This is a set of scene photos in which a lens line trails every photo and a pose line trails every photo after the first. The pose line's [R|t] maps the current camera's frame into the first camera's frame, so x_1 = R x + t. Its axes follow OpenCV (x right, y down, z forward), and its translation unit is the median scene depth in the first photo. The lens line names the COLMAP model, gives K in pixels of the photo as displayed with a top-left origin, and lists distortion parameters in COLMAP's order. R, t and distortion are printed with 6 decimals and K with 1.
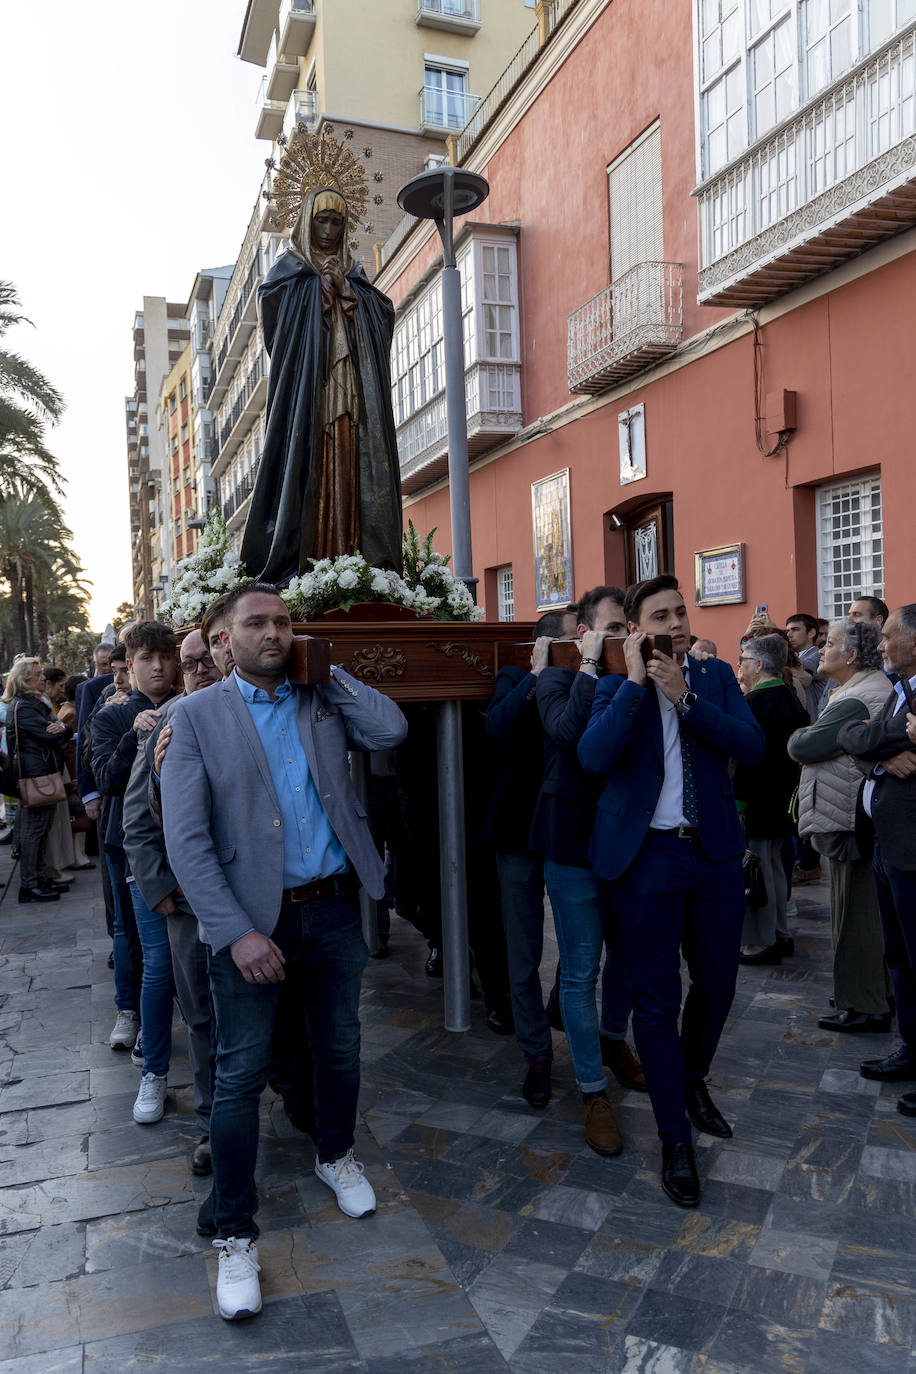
lens RADIAL K [[1069.7, 0, 458.0], [0, 1069.7, 687.0], [0, 0, 1]] dist [-0.010780, -0.003445]
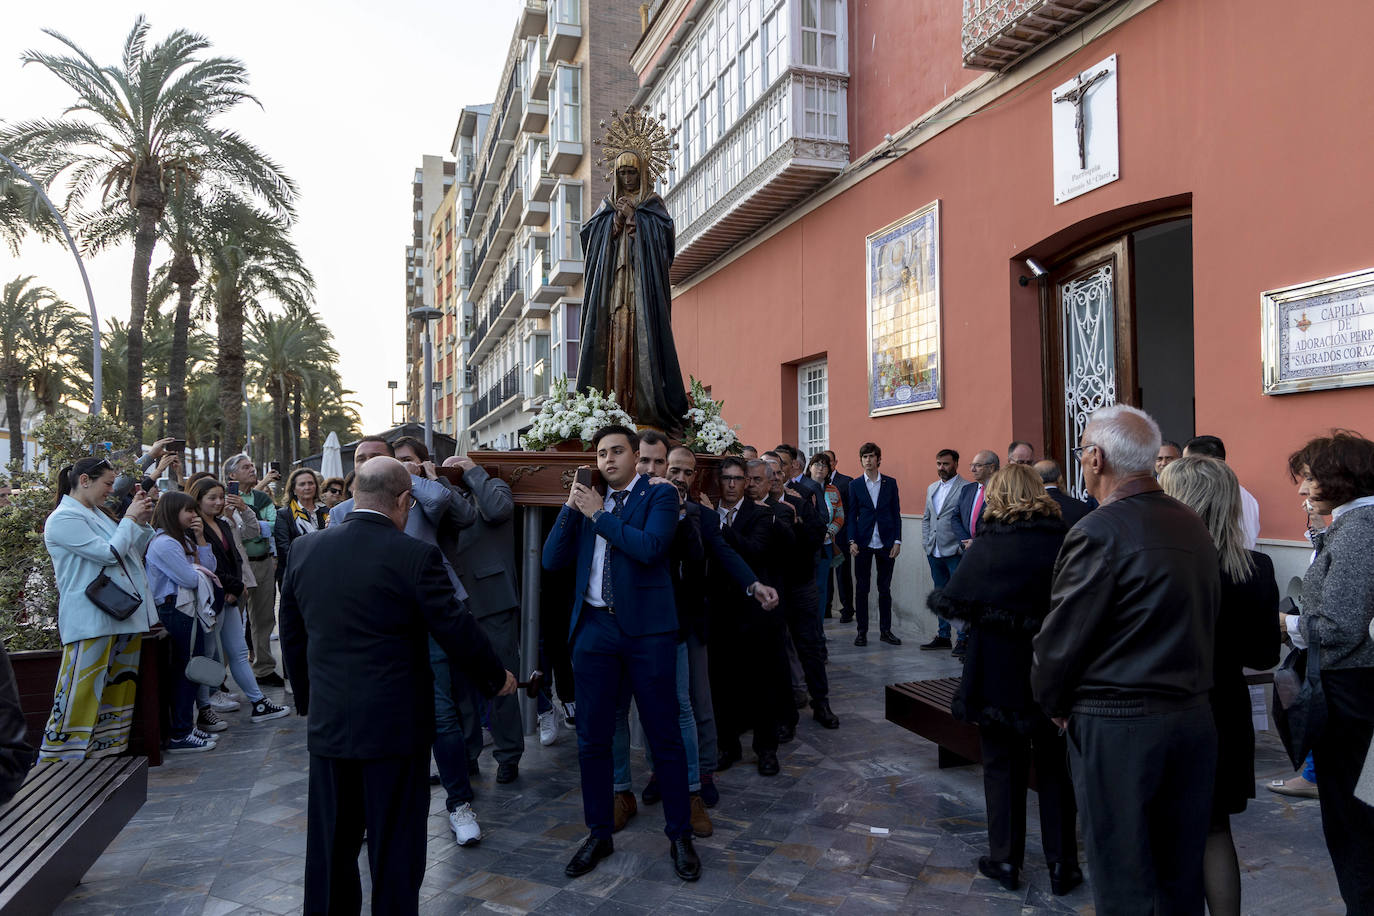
lens RADIAL K [[924.2, 0, 687.0], [0, 924.2, 458.0], [0, 0, 1]] dist [0.007309, -0.001978]
pose [[0.999725, 0.023155, -0.003677, -0.038194], [-0.023316, 0.998355, -0.052371, -0.008426], [0.002458, 0.052442, 0.998621, 0.348346]]
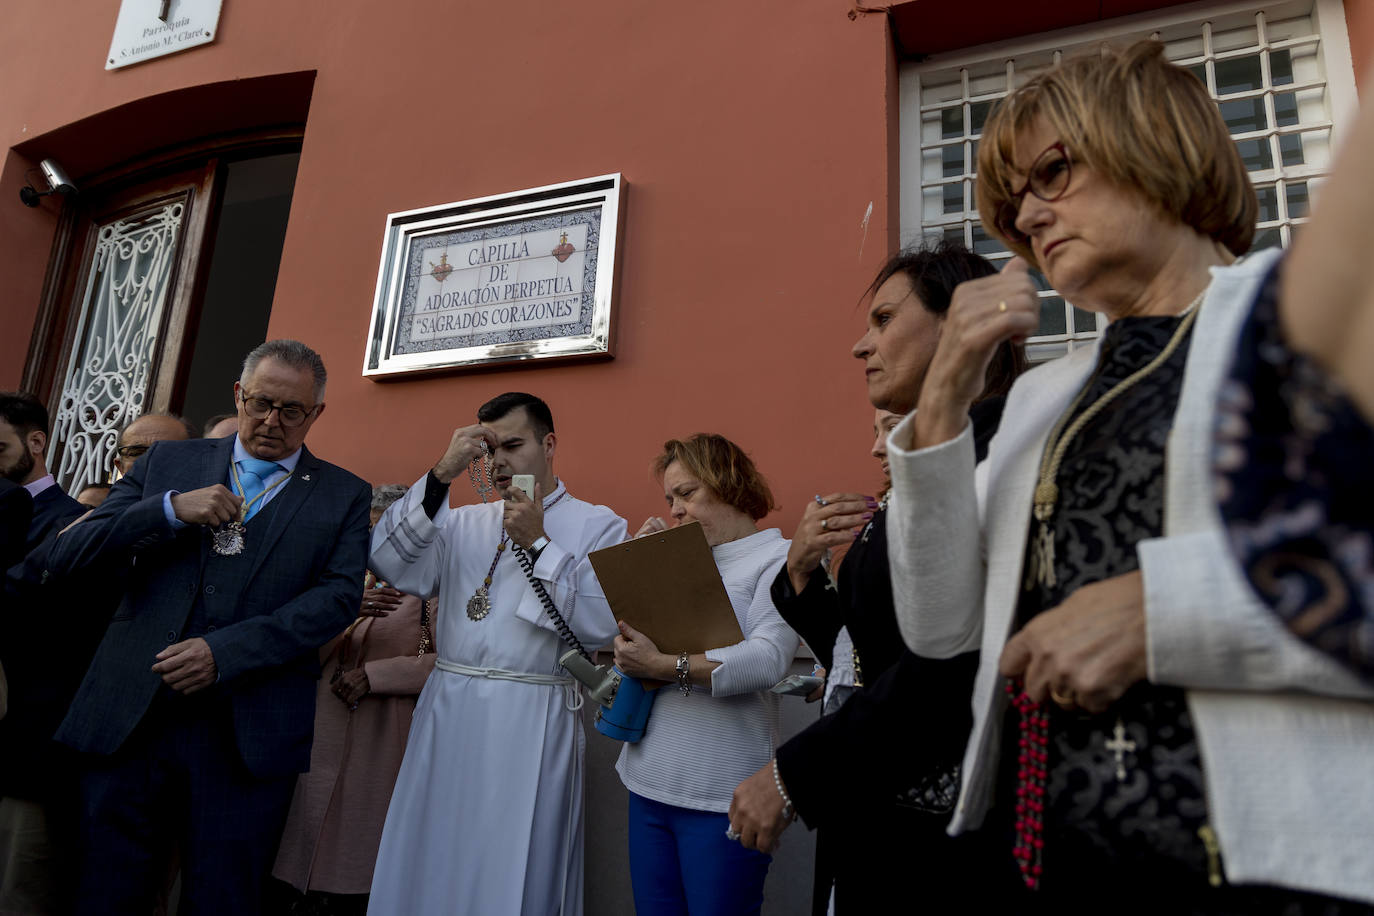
lens RADIAL K [[924.2, 0, 687.0], [0, 924.2, 458.0], [0, 0, 1]] dist [0.007309, -0.001978]
pose [[0.638559, 0.260523, 0.724134, 0.062893], [-0.050965, 0.953206, -0.297994, 0.012529], [-0.767883, 0.153381, 0.621956, 0.494549]]
